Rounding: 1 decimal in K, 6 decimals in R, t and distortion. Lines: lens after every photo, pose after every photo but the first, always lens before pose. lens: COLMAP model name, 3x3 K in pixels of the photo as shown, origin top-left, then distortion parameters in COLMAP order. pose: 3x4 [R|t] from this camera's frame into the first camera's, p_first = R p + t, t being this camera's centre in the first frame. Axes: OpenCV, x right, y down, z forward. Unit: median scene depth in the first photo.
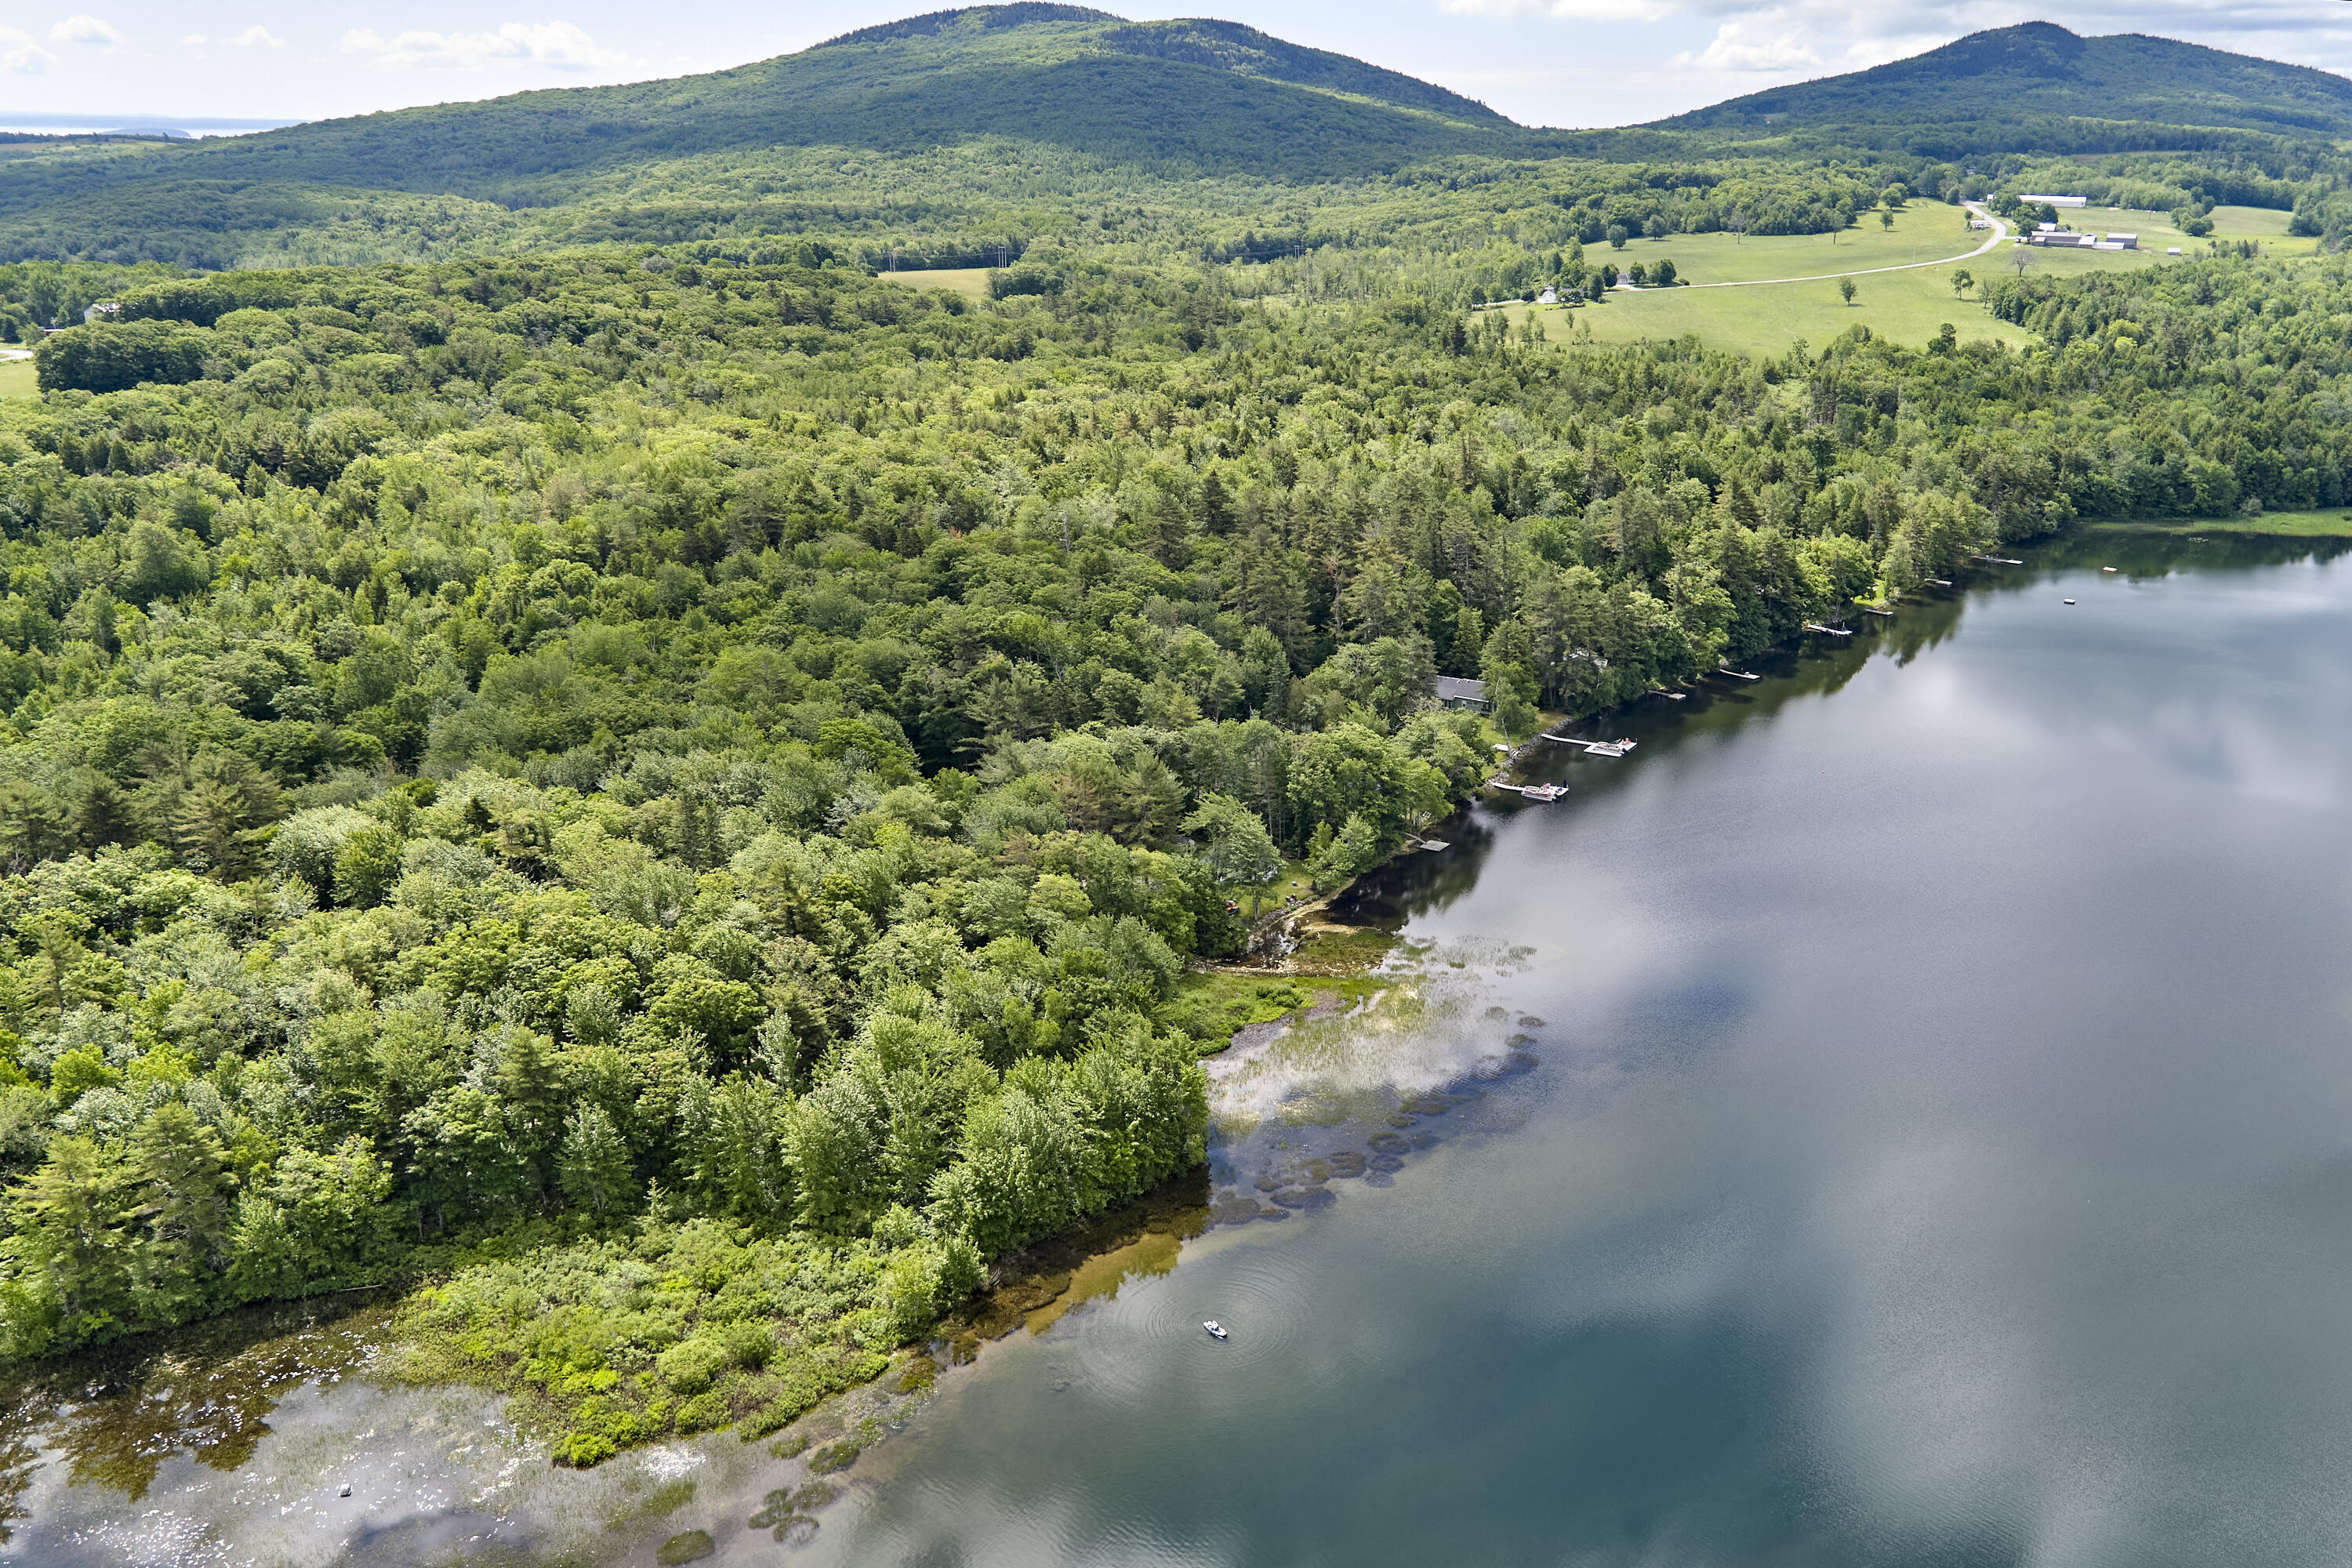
lens RADIAL K [[2067.1, 0, 1474.4], [0, 2067.1, 787.1], [0, 0, 1]] dist [-0.003069, 0.007730]
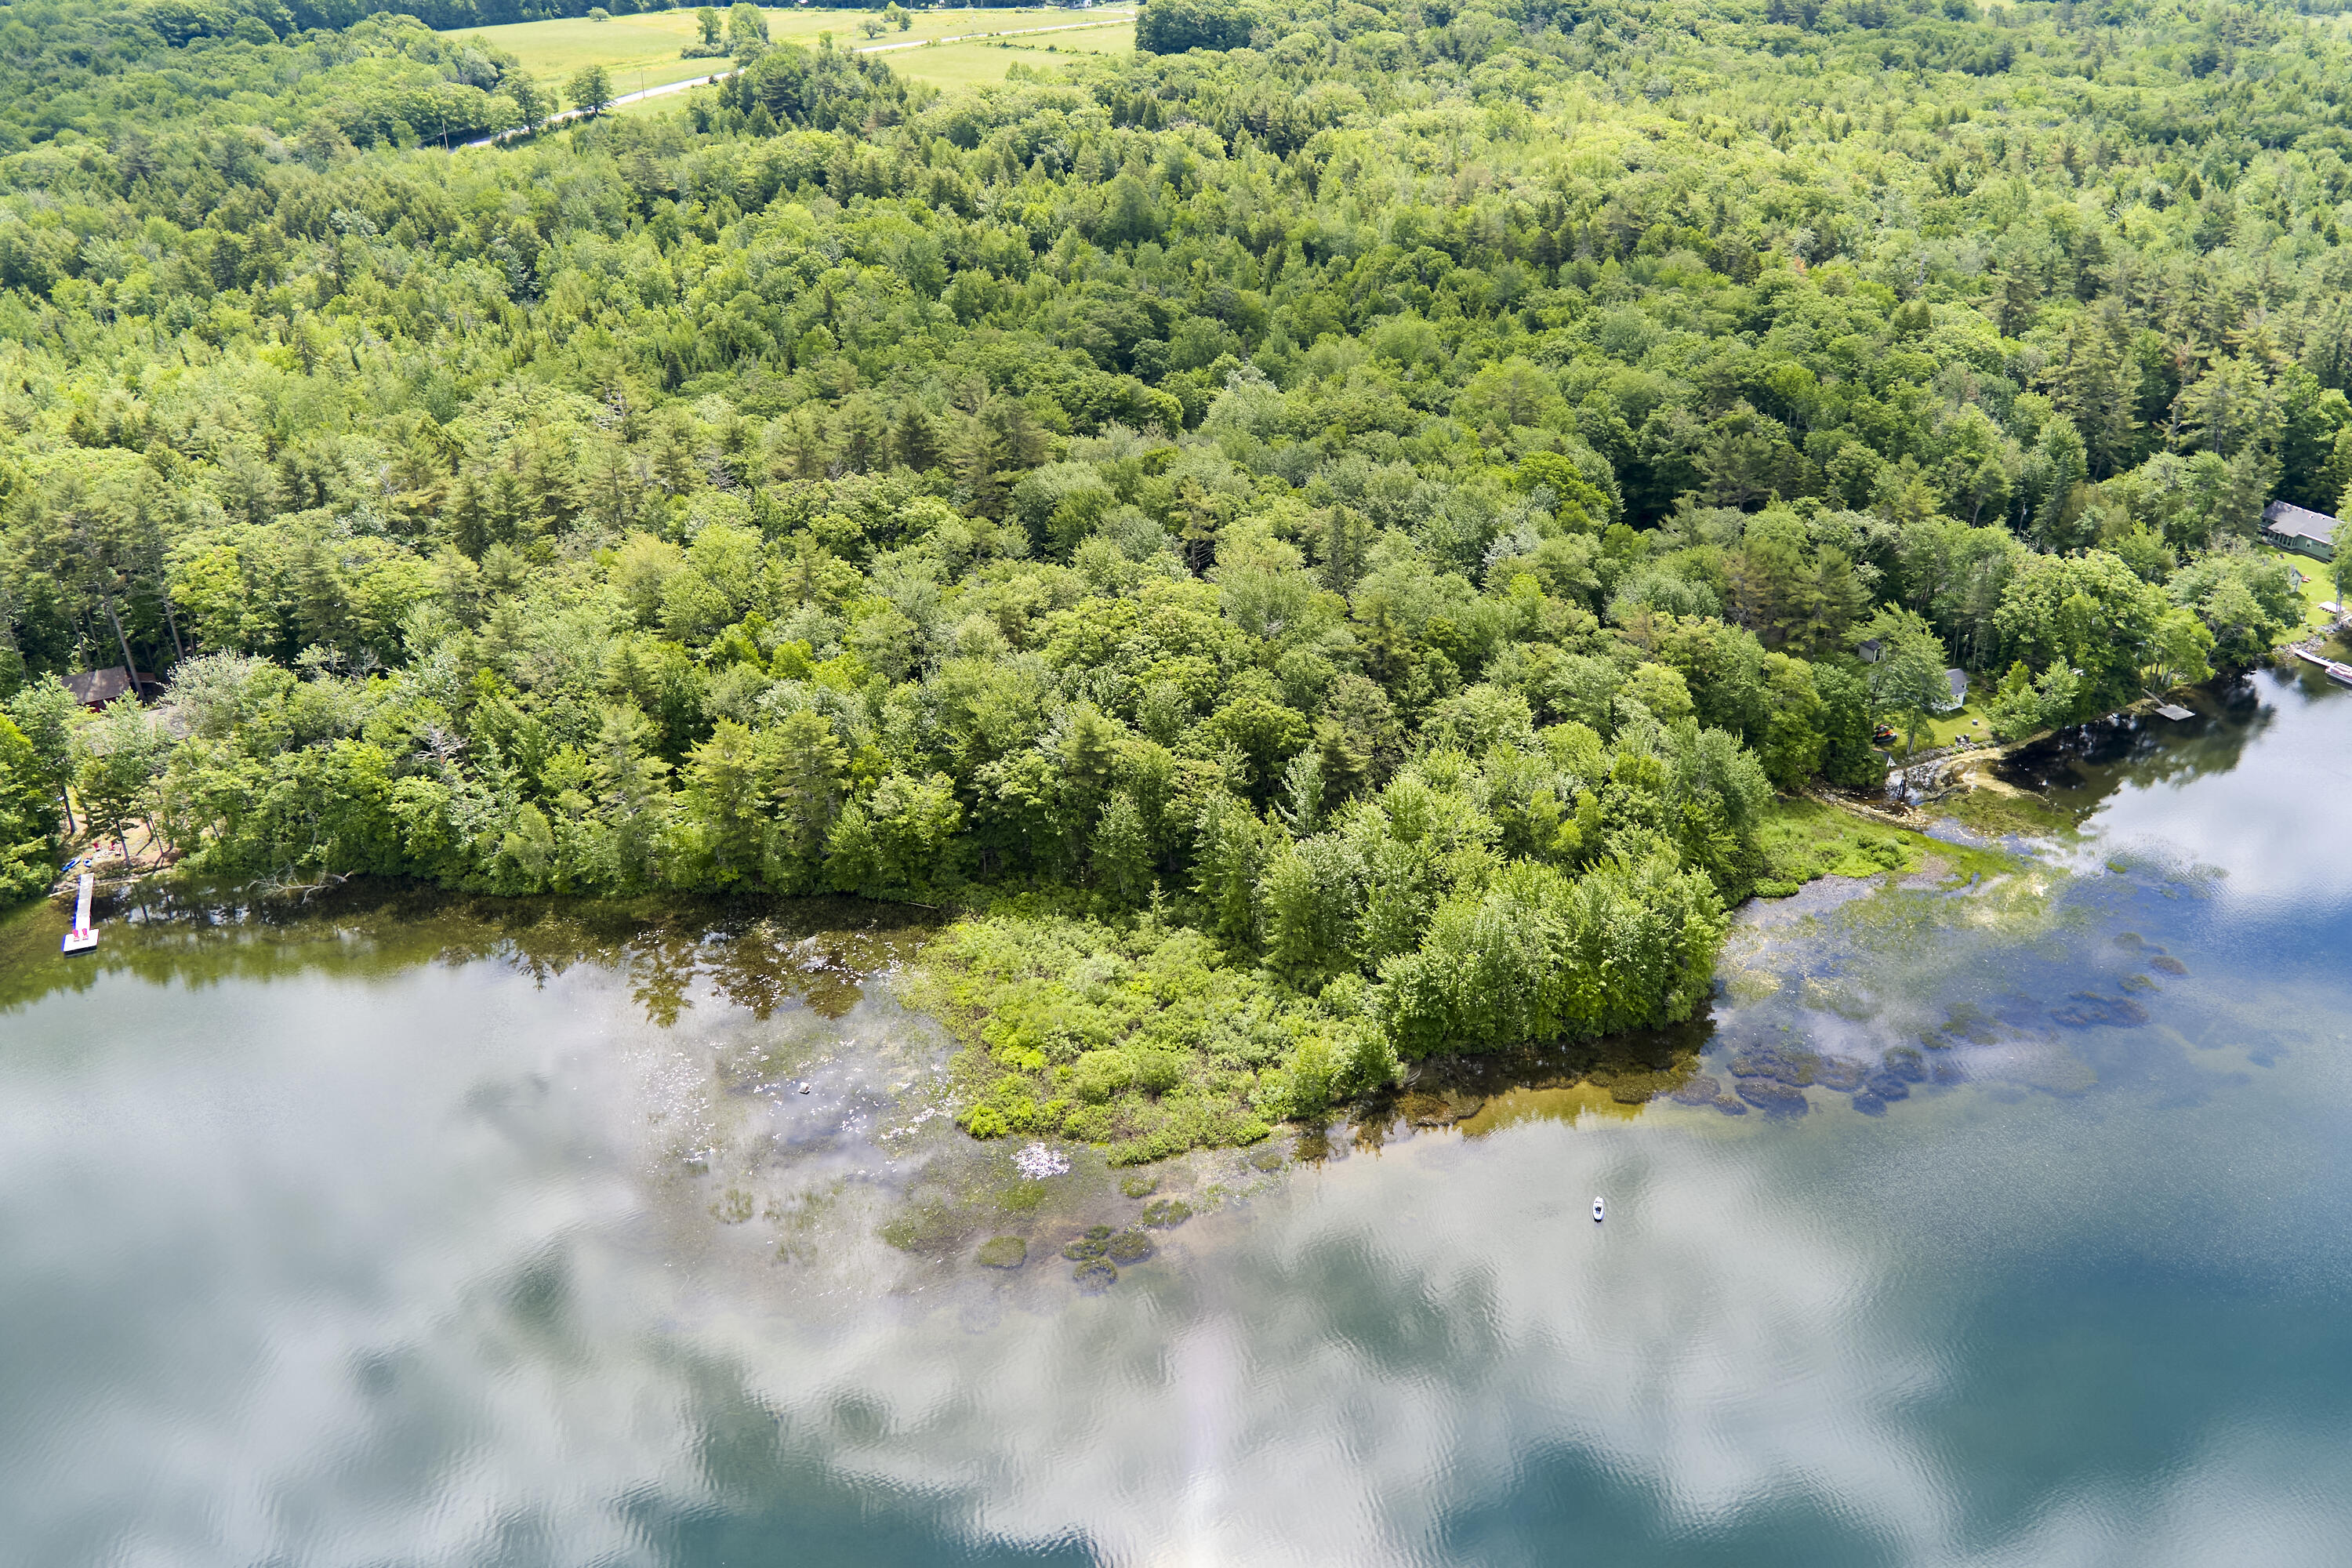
lens RADIAL K [[1943.0, 0, 1296.9], [0, 1943.0, 779.0], [0, 0, 1]] dist [-0.001115, 0.019970]
pose [[0.828509, 0.247945, -0.502091, 0.083348], [-0.169232, 0.965570, 0.197571, -0.039086], [0.533791, -0.078720, 0.841944, 0.127726]]
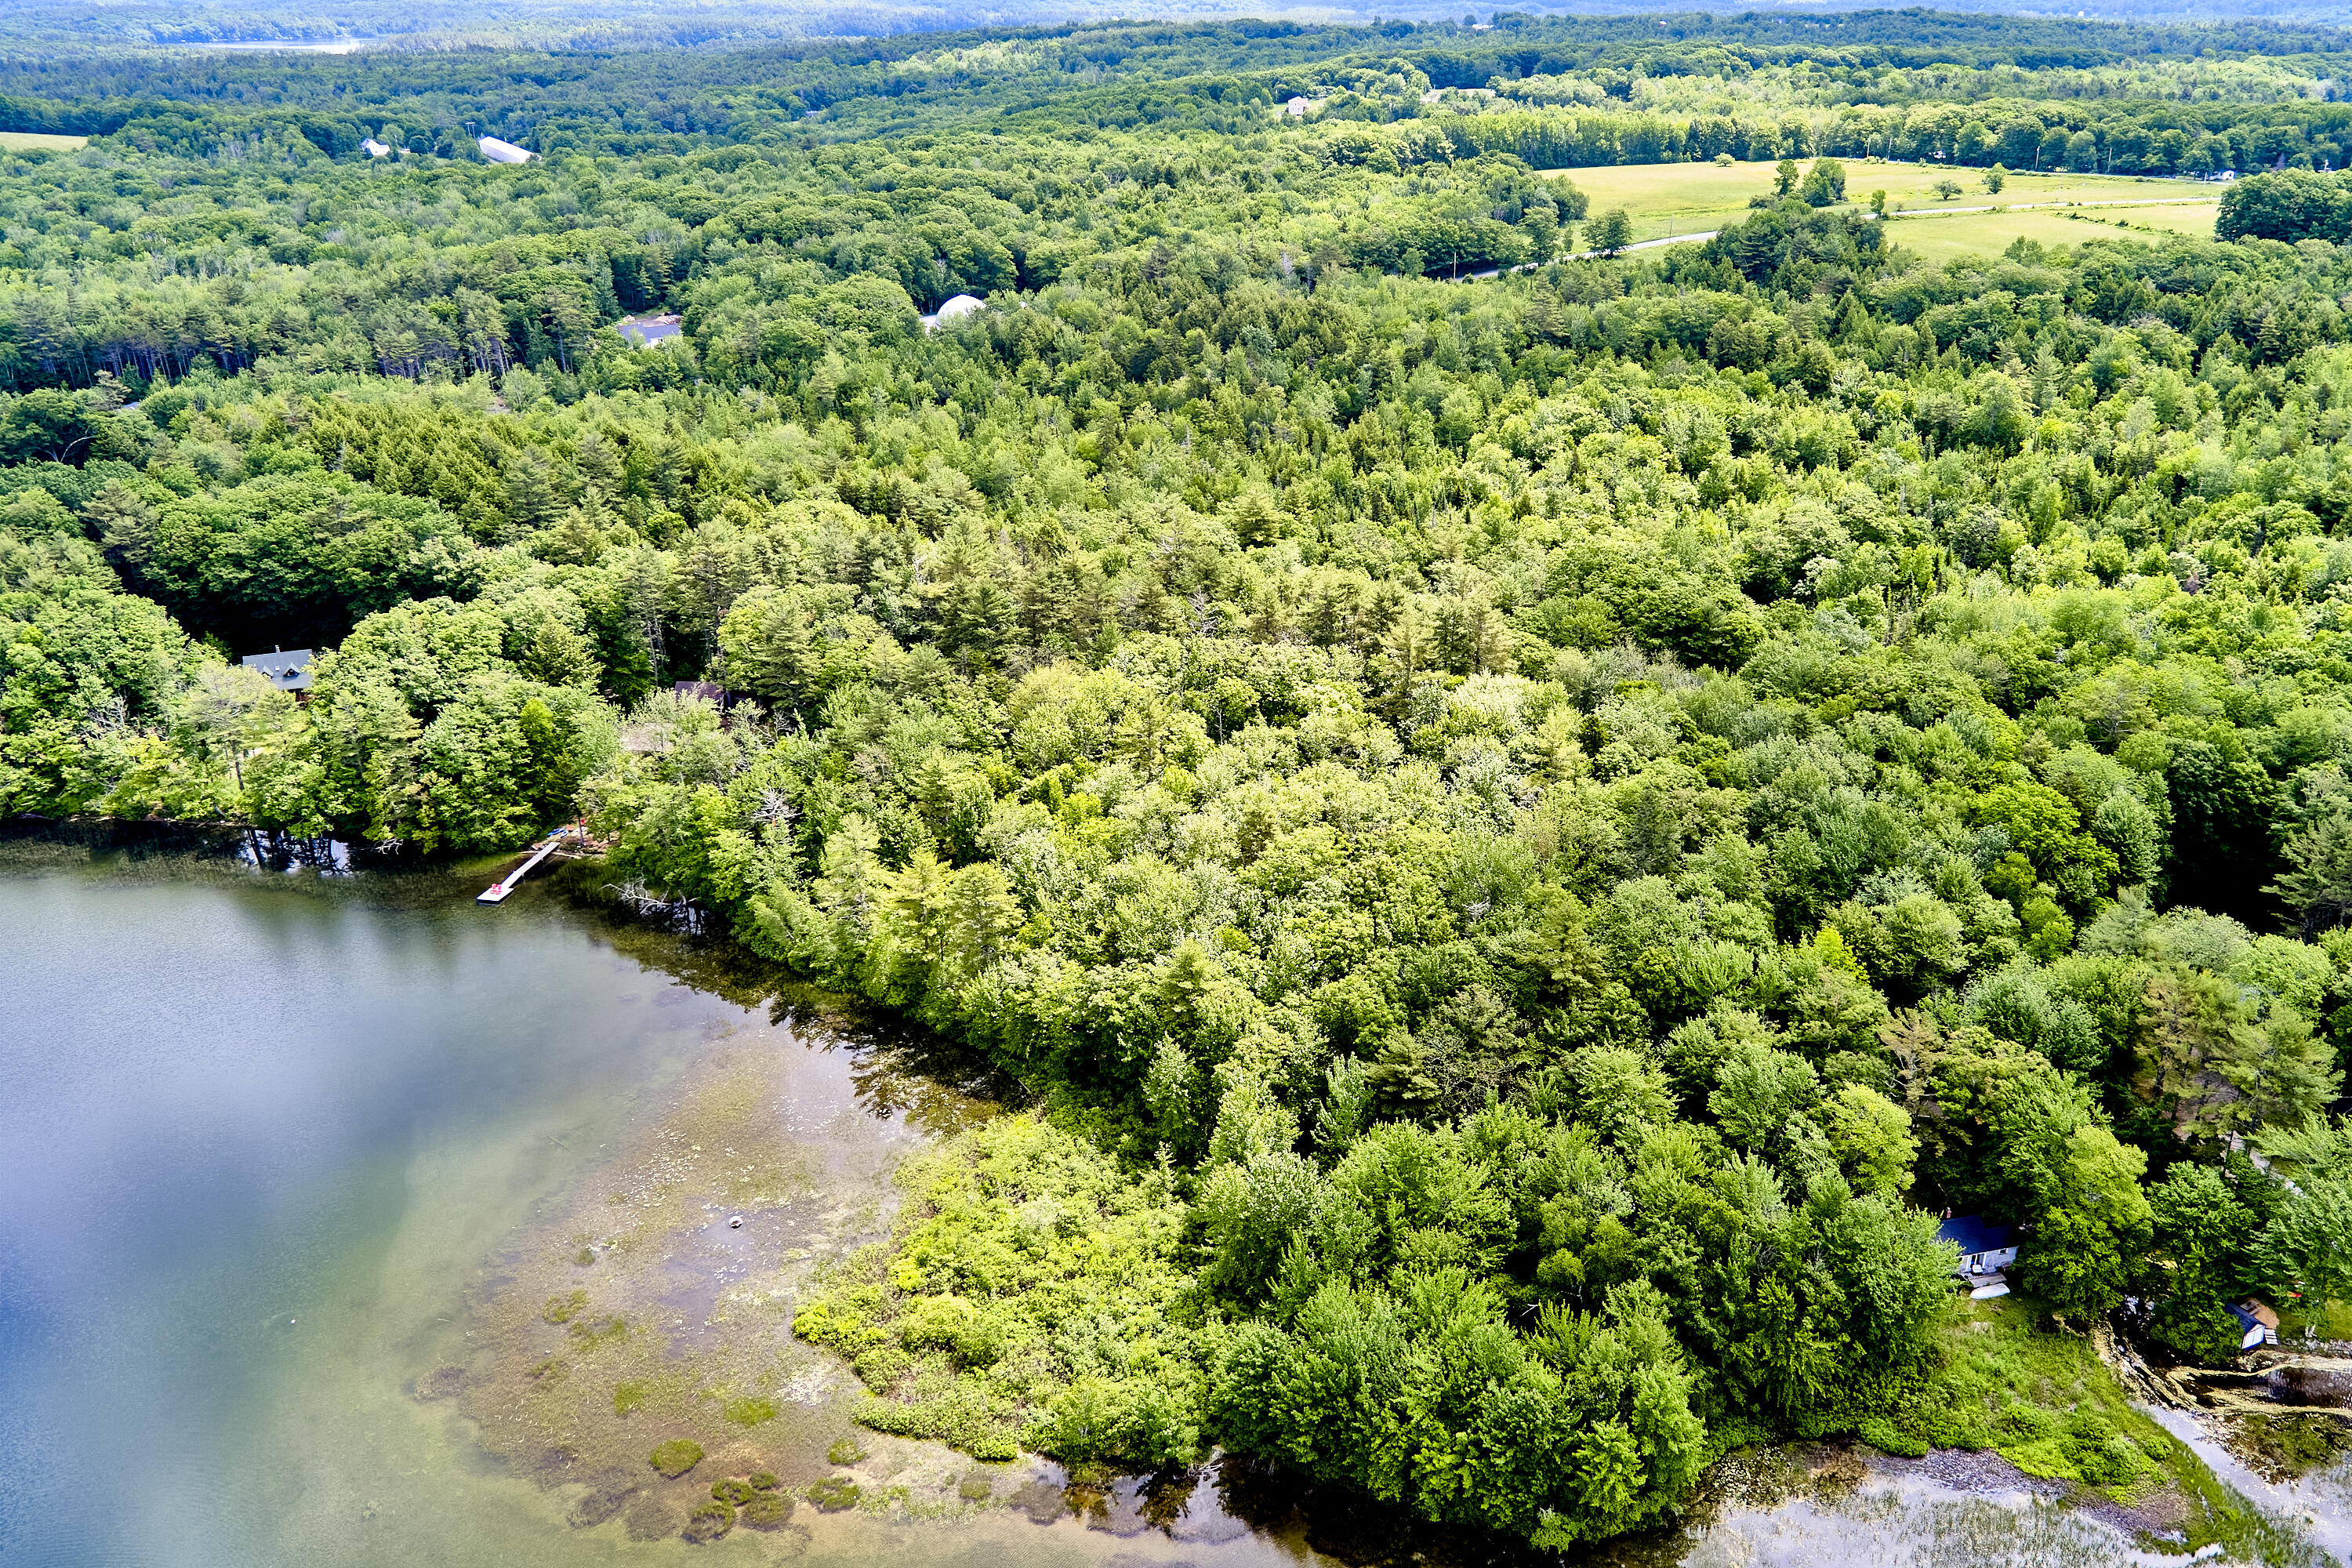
lens RADIAL K [[1936.1, 0, 1298.0], [0, 1936.1, 785.2], [0, 0, 1]] dist [0.000651, 0.018164]
pose [[0.319962, 0.367254, -0.873355, 0.200520], [-0.283195, 0.916743, 0.281749, -0.135753], [0.904116, 0.157180, 0.397328, 0.399958]]
